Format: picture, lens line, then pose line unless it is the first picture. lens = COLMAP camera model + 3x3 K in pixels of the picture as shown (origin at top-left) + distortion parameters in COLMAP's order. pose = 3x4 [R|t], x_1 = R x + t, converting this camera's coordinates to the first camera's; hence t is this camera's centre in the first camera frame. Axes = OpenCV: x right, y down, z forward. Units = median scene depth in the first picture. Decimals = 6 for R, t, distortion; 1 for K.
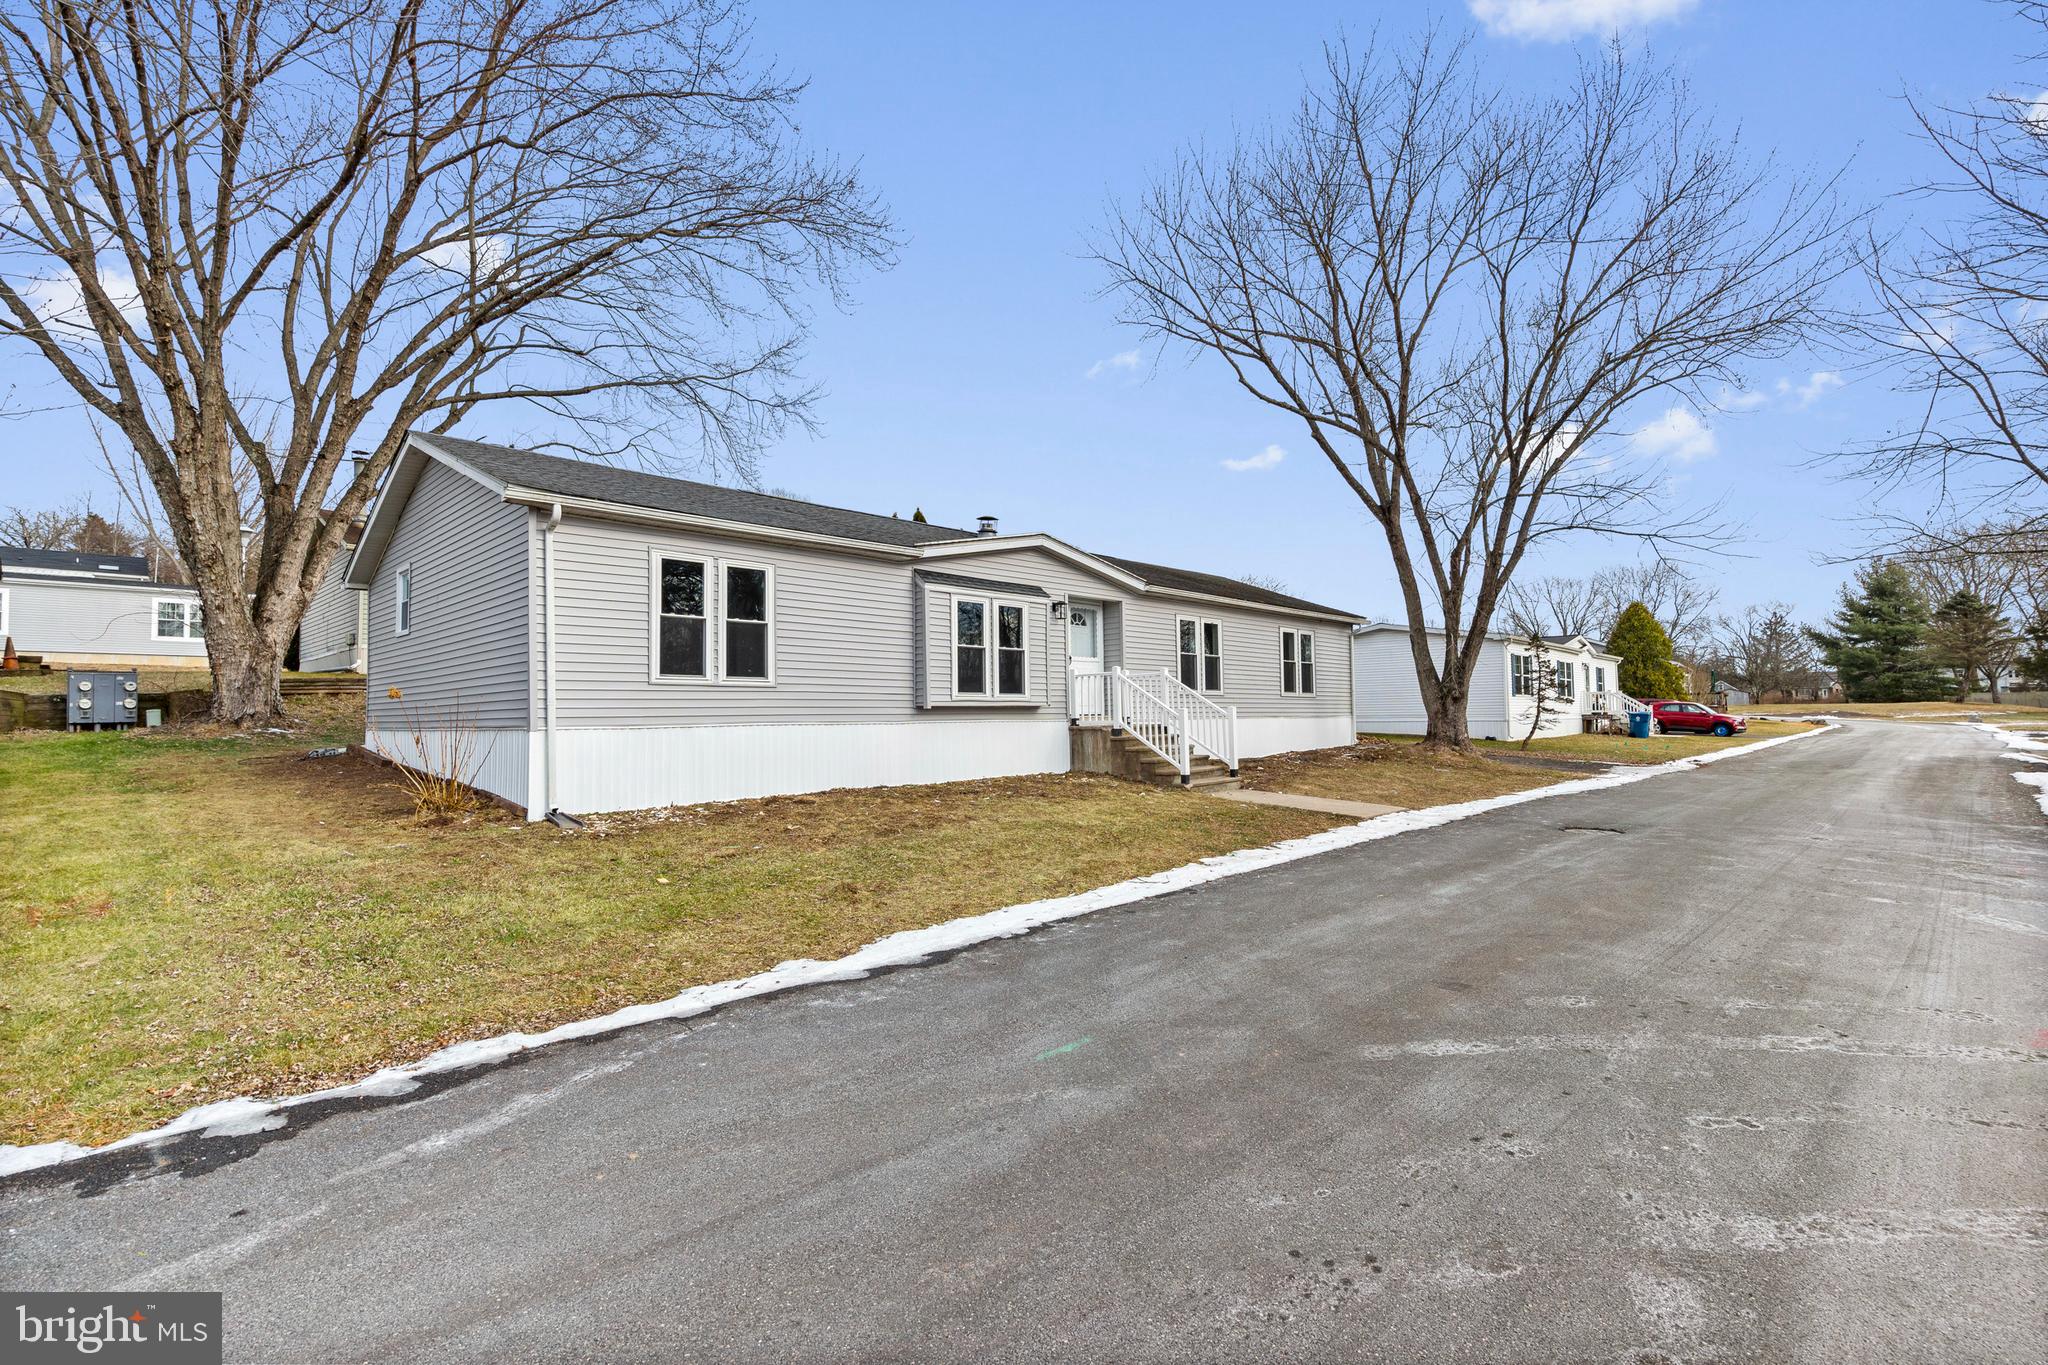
lens RADIAL K [[944.6, 0, 1026.8], [0, 944.6, 703.9], [0, 0, 1]] dist [-0.002820, -0.000148]
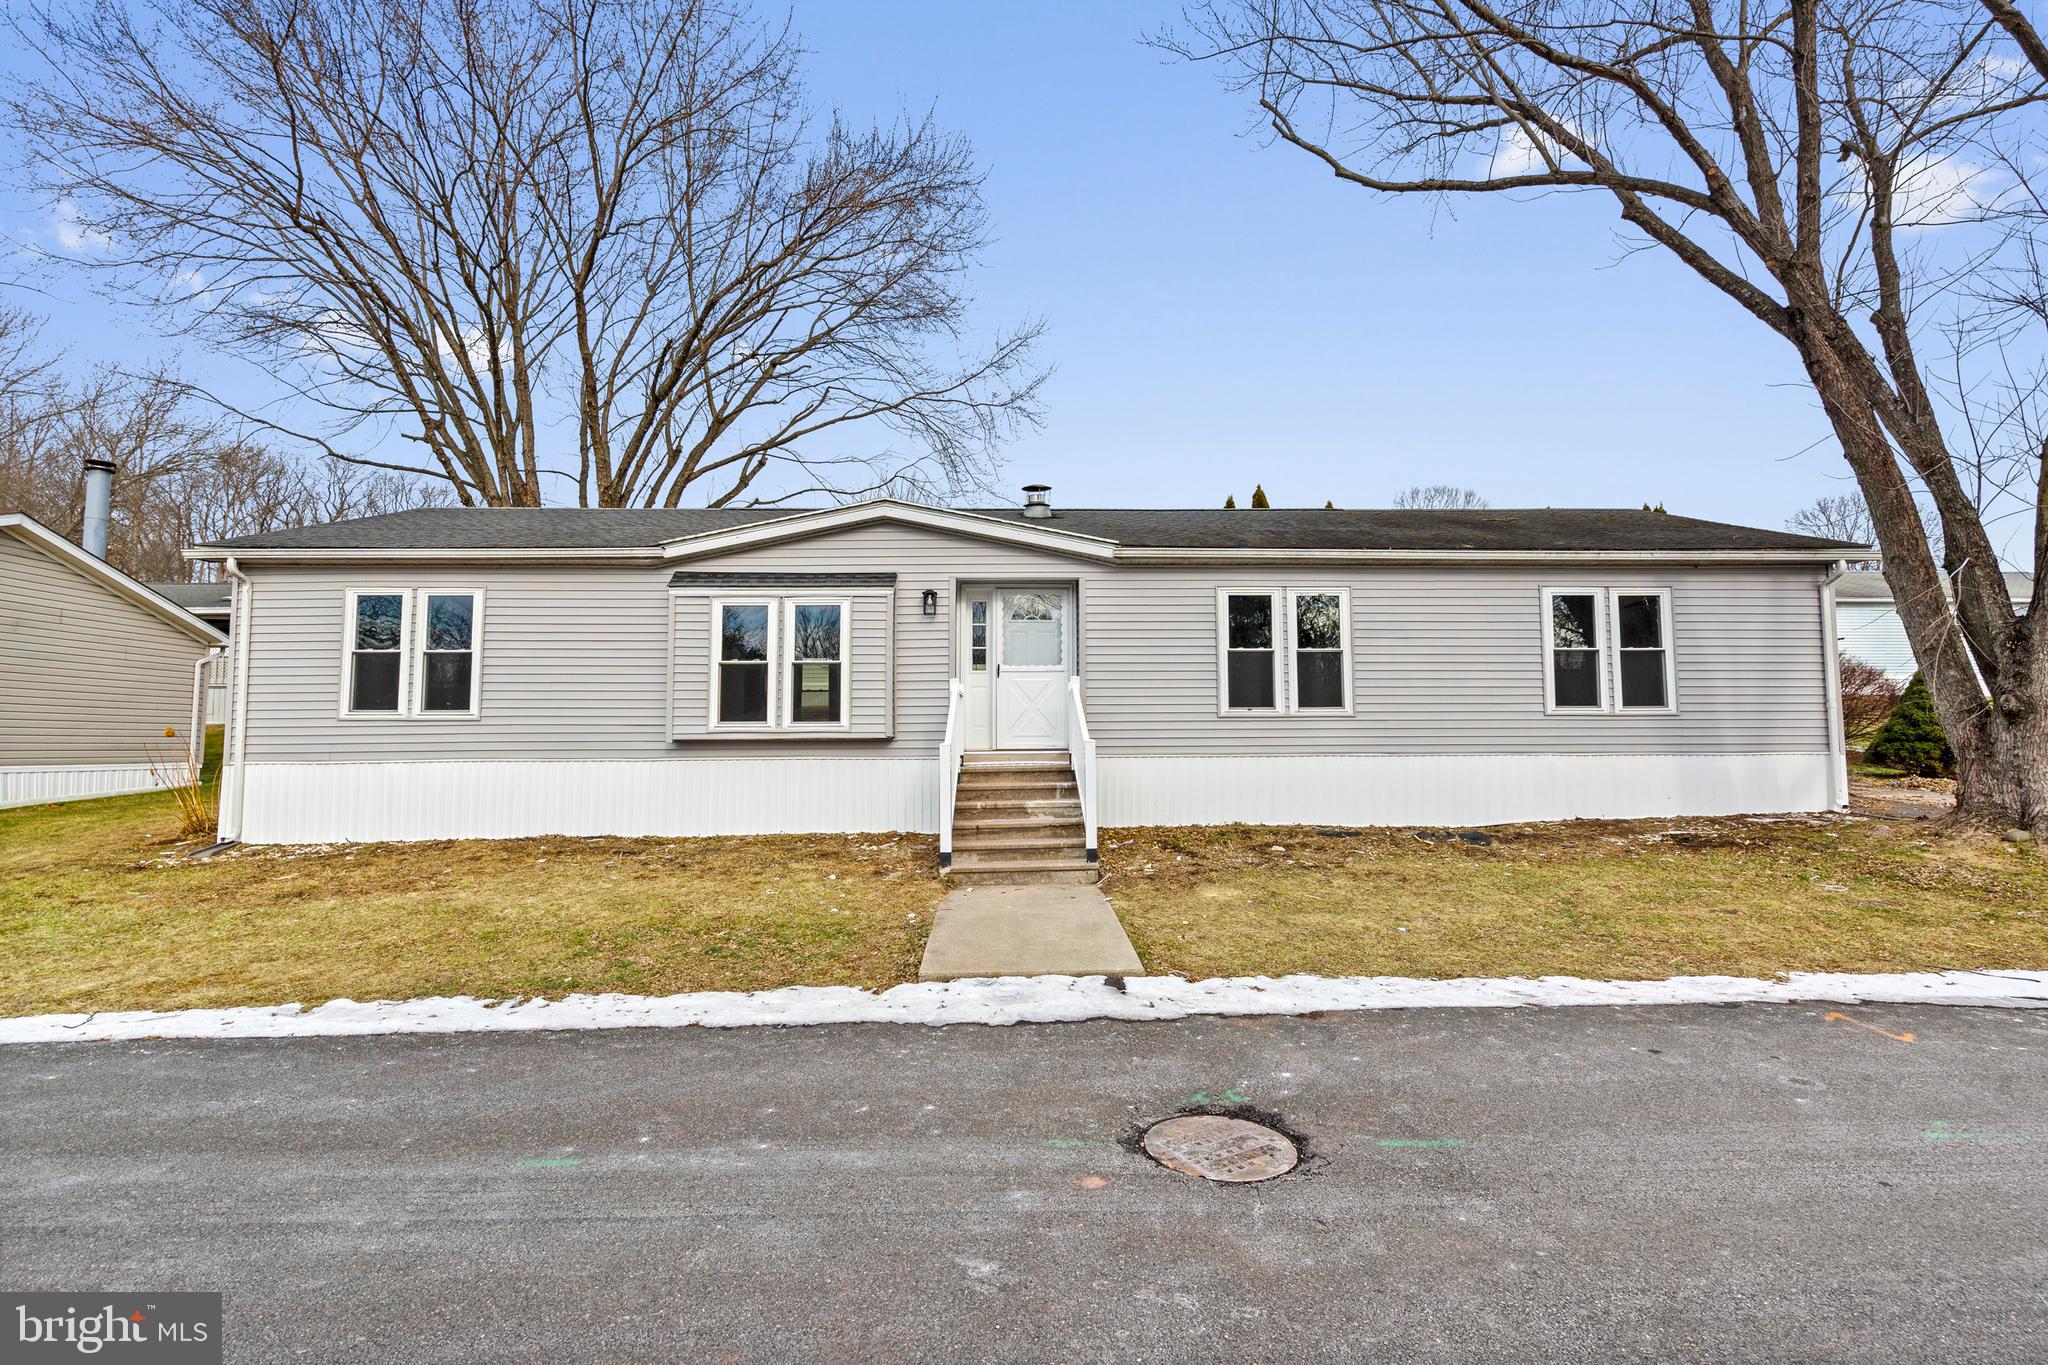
lens RADIAL K [[885.3, 0, 1024.2], [0, 885.3, 704.3], [0, 0, 1]] dist [-0.002900, -0.000190]
pose [[0.713659, -0.032362, -0.699746, 0.502411], [0.008398, 0.999256, -0.037648, 0.002631], [0.700443, 0.020991, 0.713399, 0.529224]]
